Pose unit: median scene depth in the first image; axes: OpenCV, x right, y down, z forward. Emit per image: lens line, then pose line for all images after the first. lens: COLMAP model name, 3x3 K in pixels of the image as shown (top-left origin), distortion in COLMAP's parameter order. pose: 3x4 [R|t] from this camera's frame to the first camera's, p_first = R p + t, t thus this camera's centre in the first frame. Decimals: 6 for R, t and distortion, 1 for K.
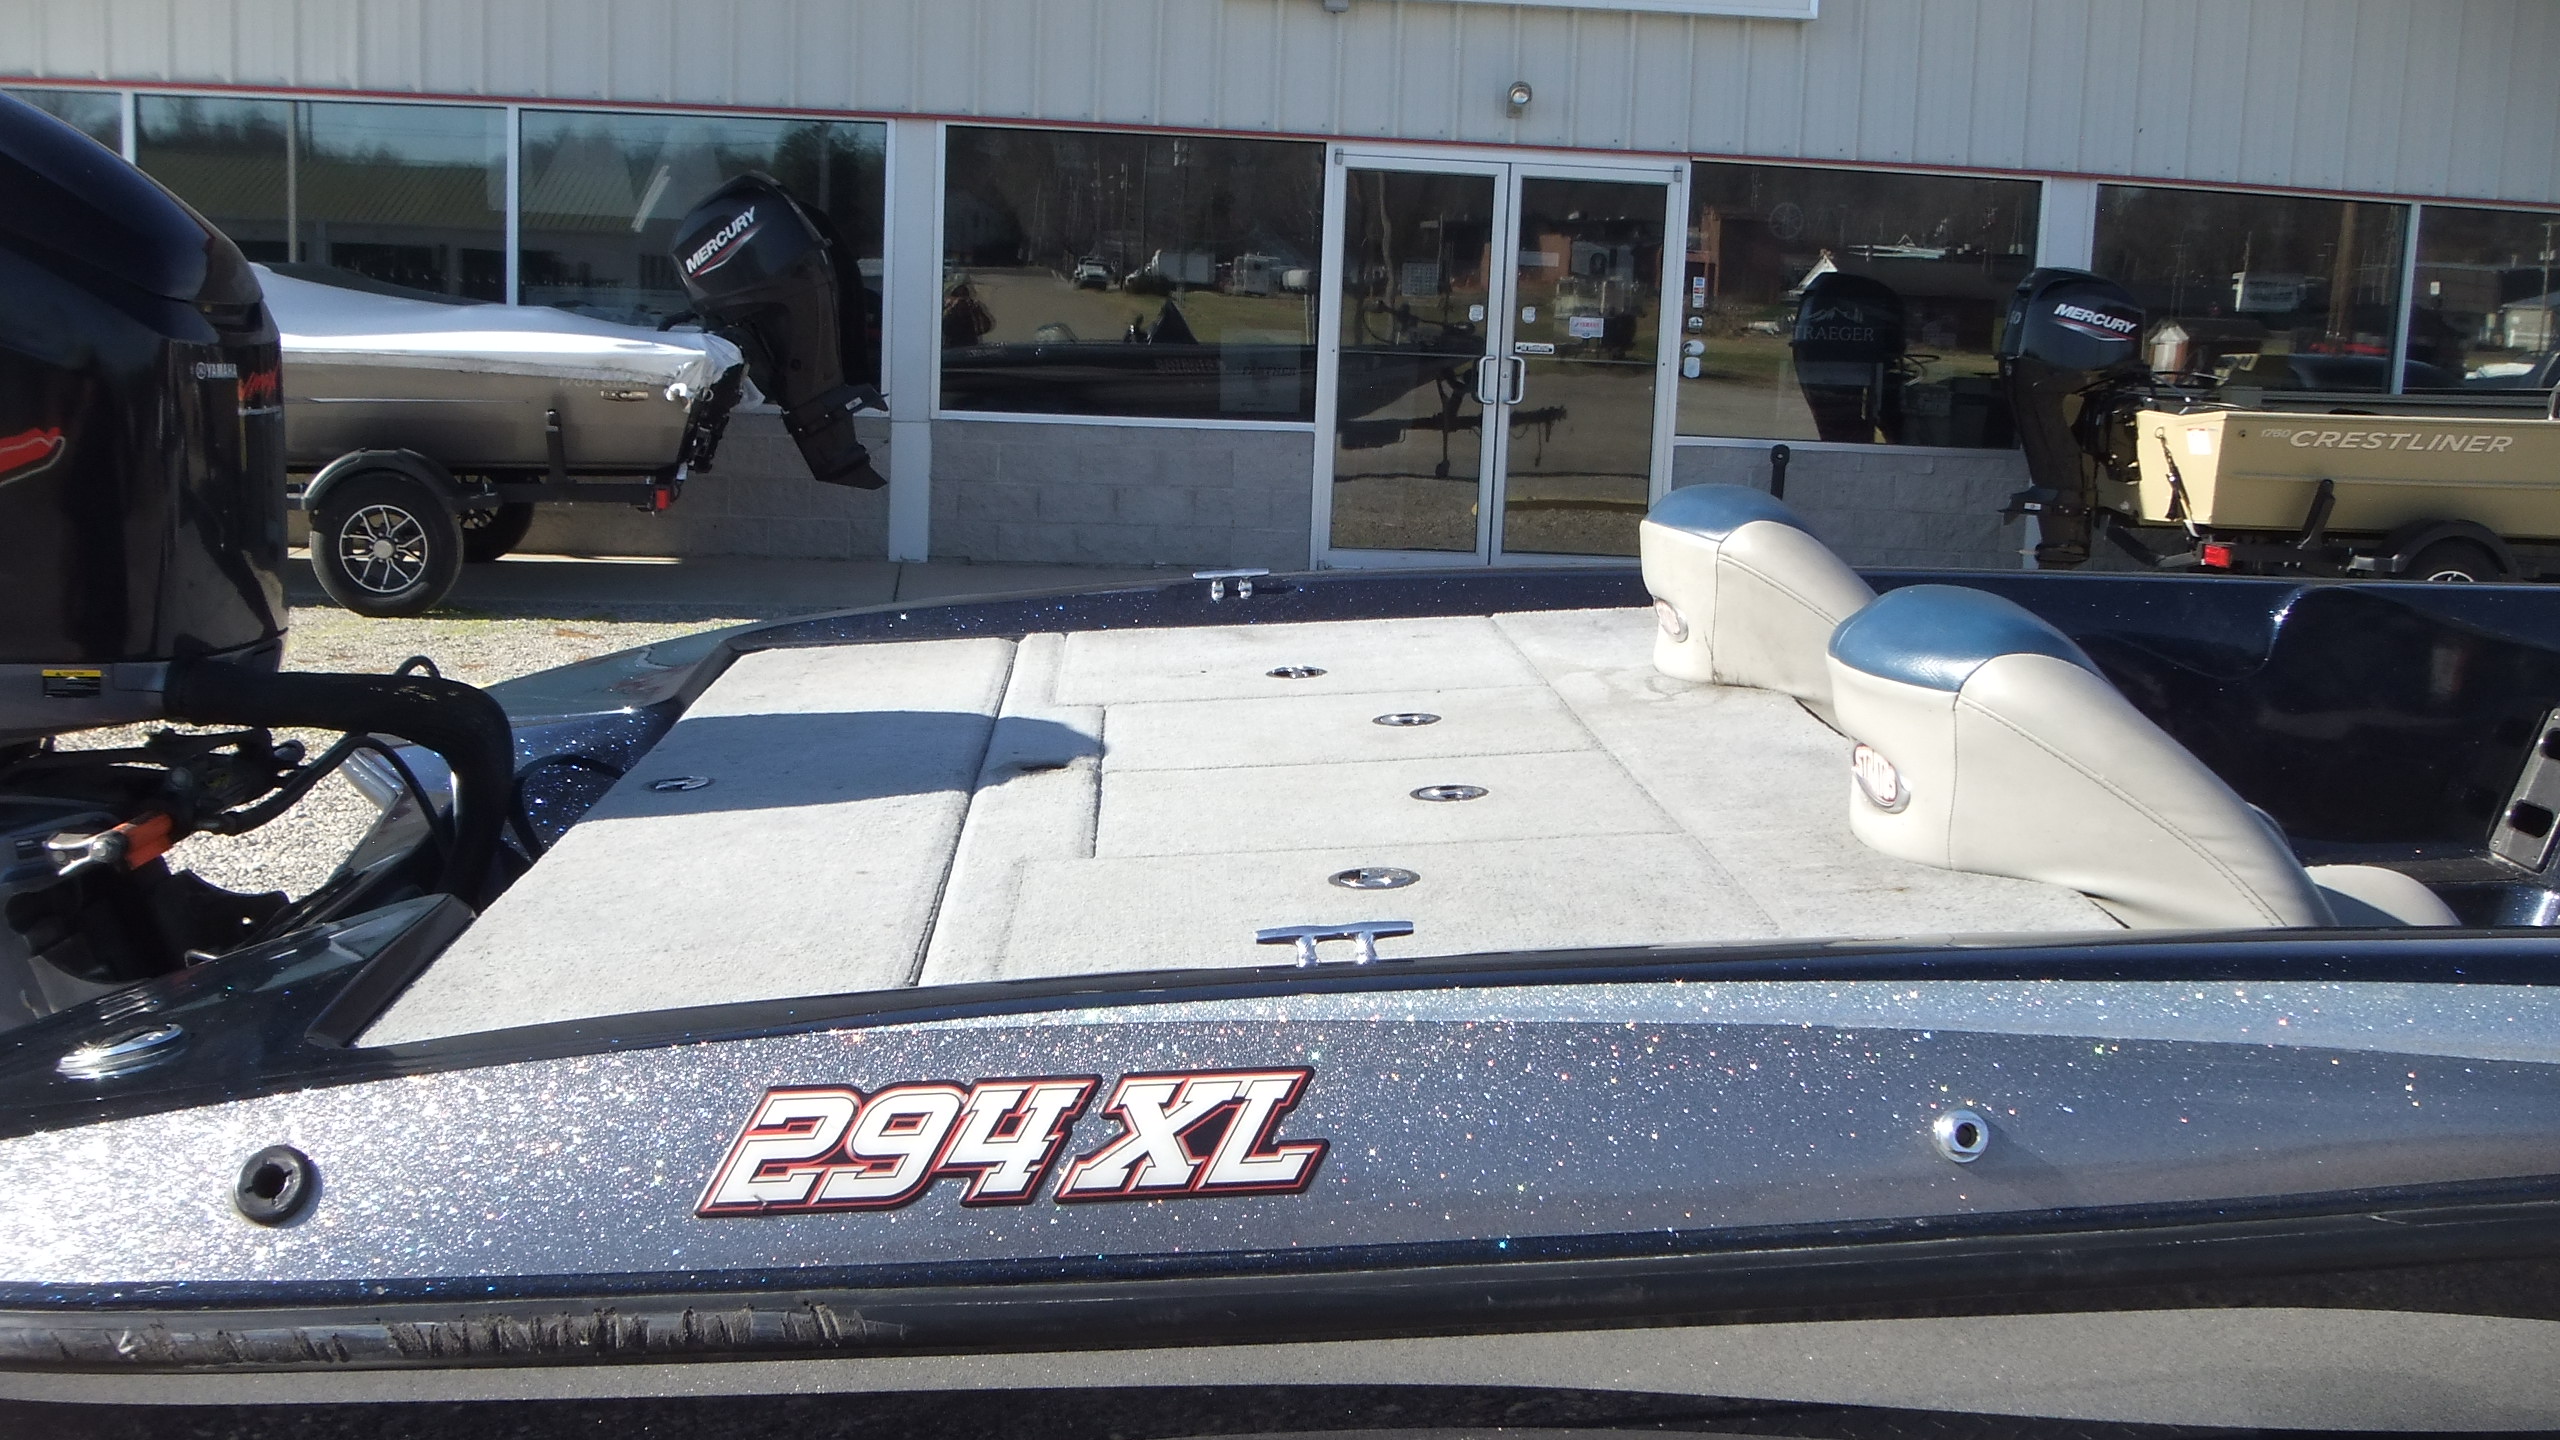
lens RADIAL K [[2664.0, 0, 1280.0], [0, 2664.0, 720.0], [0, 0, 1]] dist [-0.099252, 0.034132]
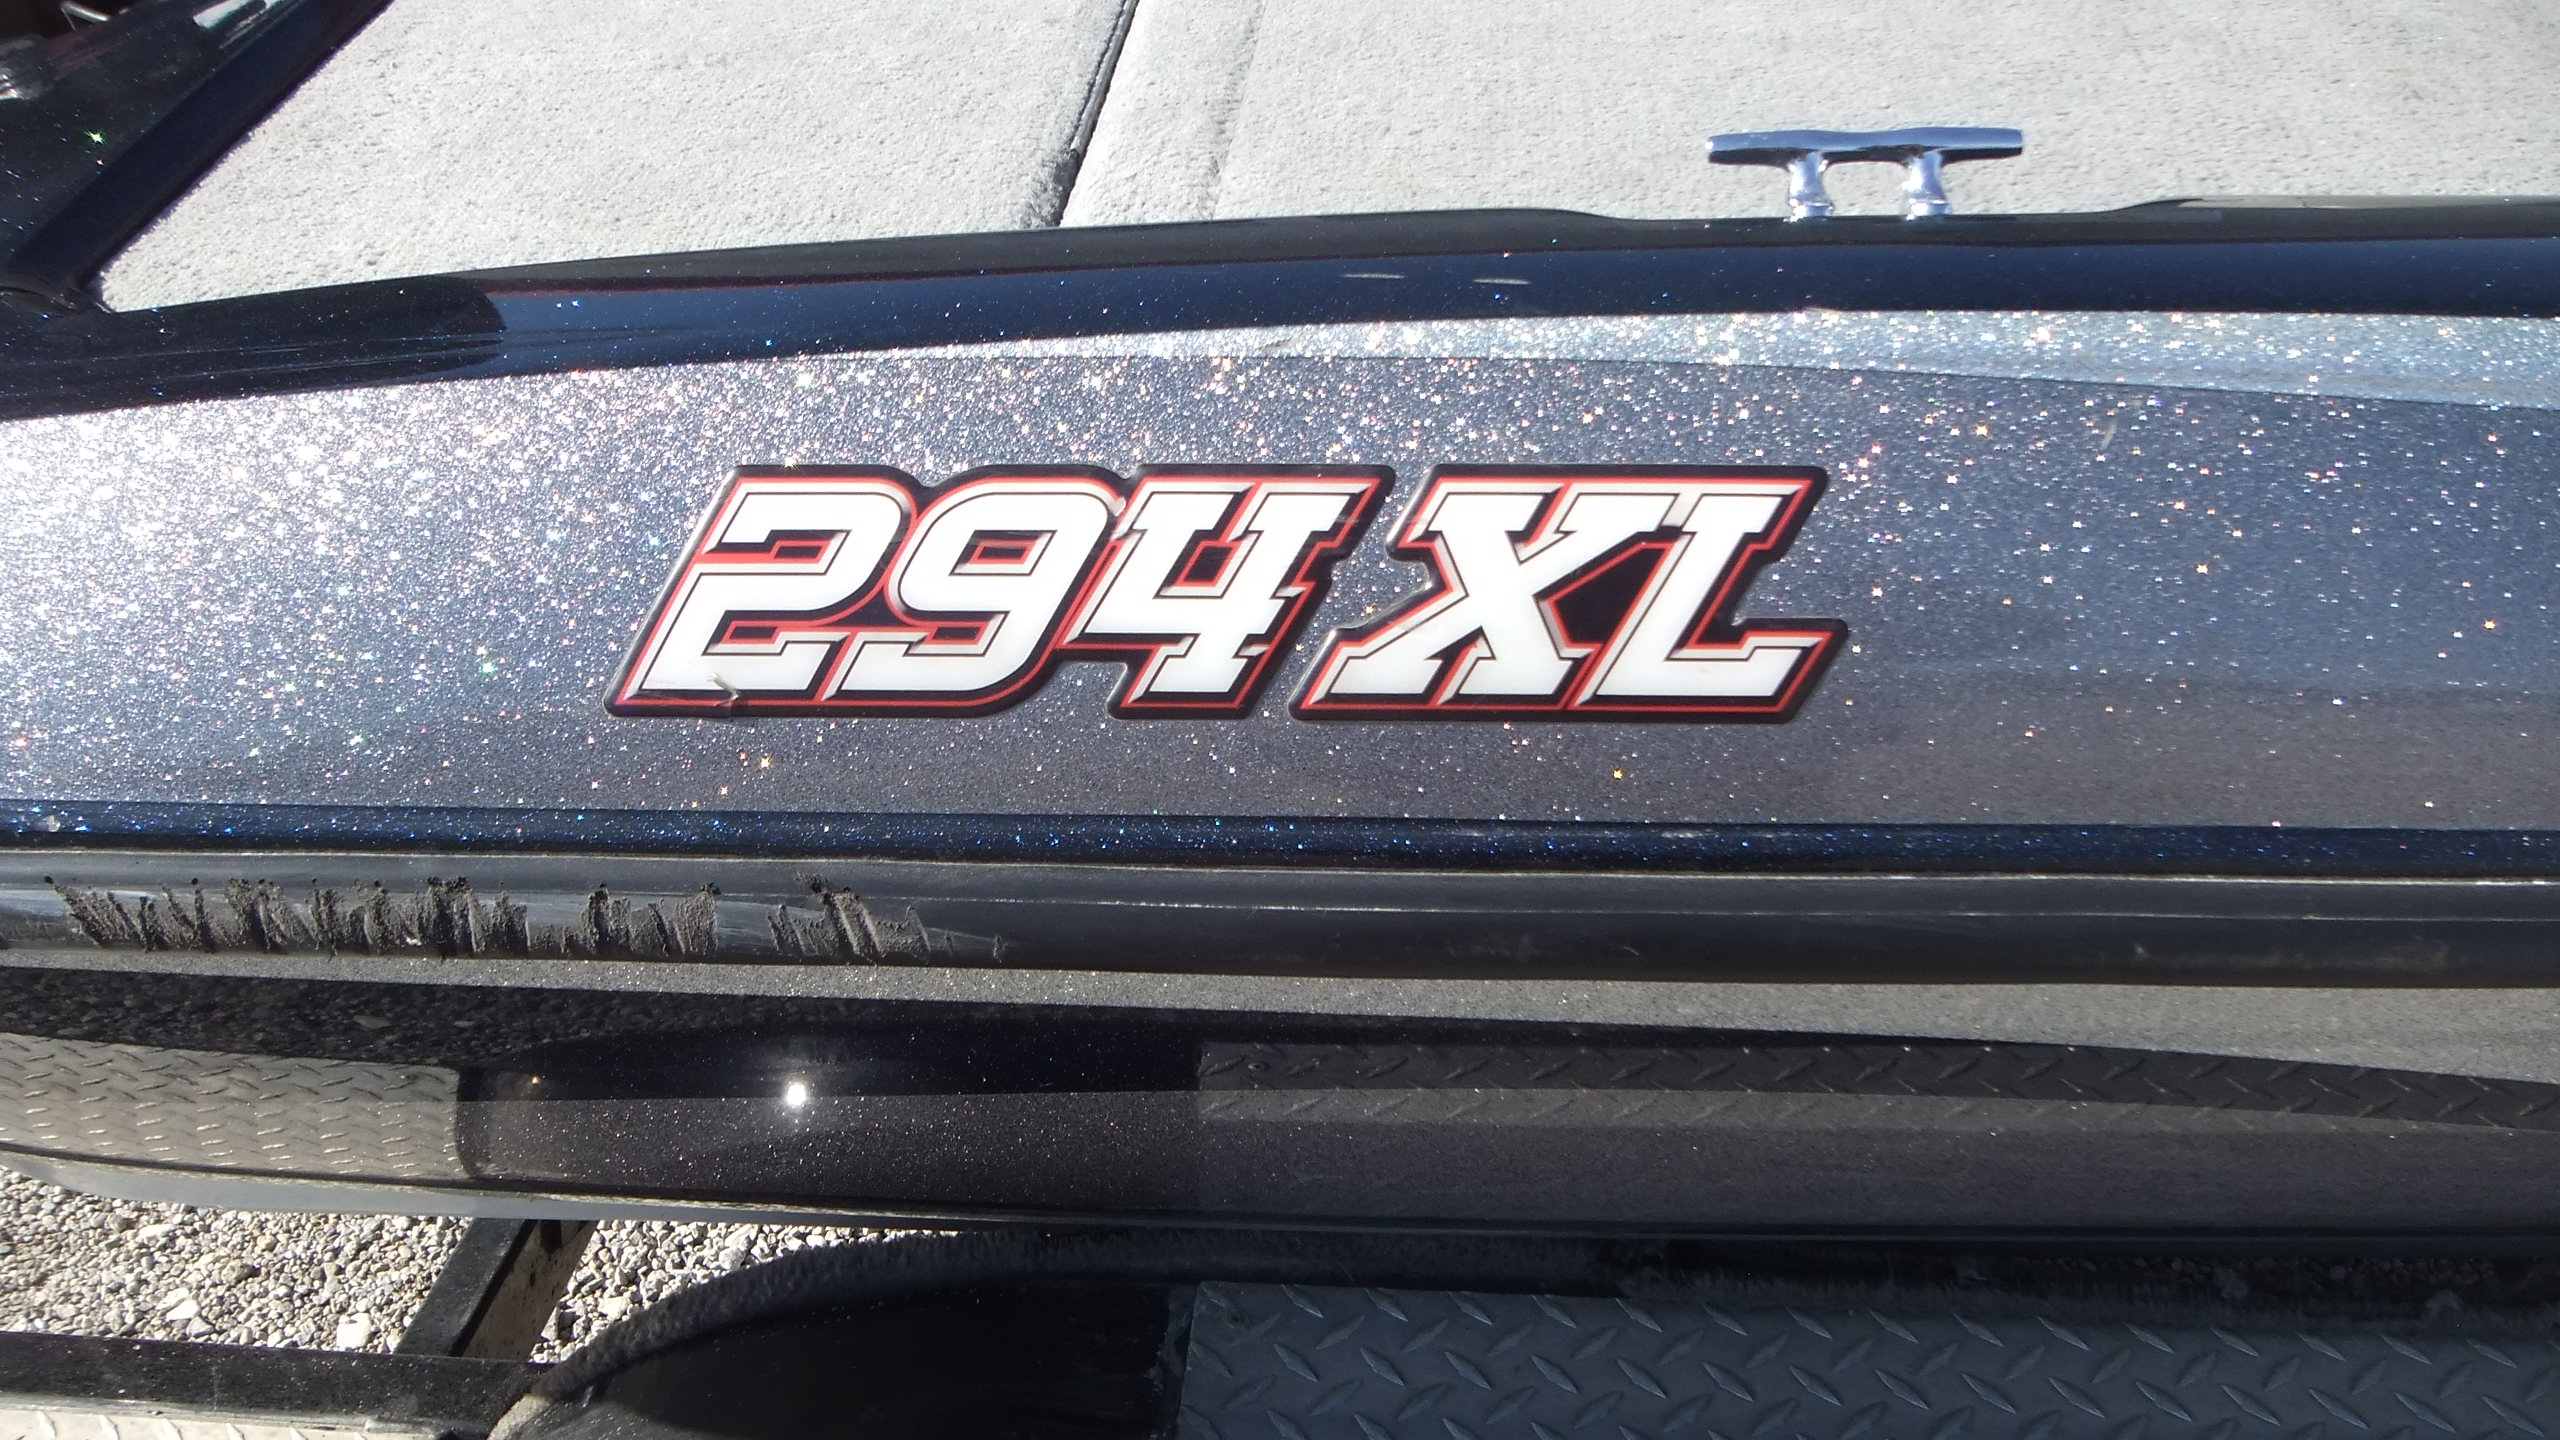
lens RADIAL K [[2664.0, 0, 1280.0], [0, 2664.0, 720.0], [0, 0, 1]] dist [-0.099252, 0.034132]
pose [[0.992872, 0.057543, -0.104373, -0.034047], [-0.011254, 0.917081, 0.398543, -0.020627], [0.118652, -0.394527, 0.911192, 0.532172]]
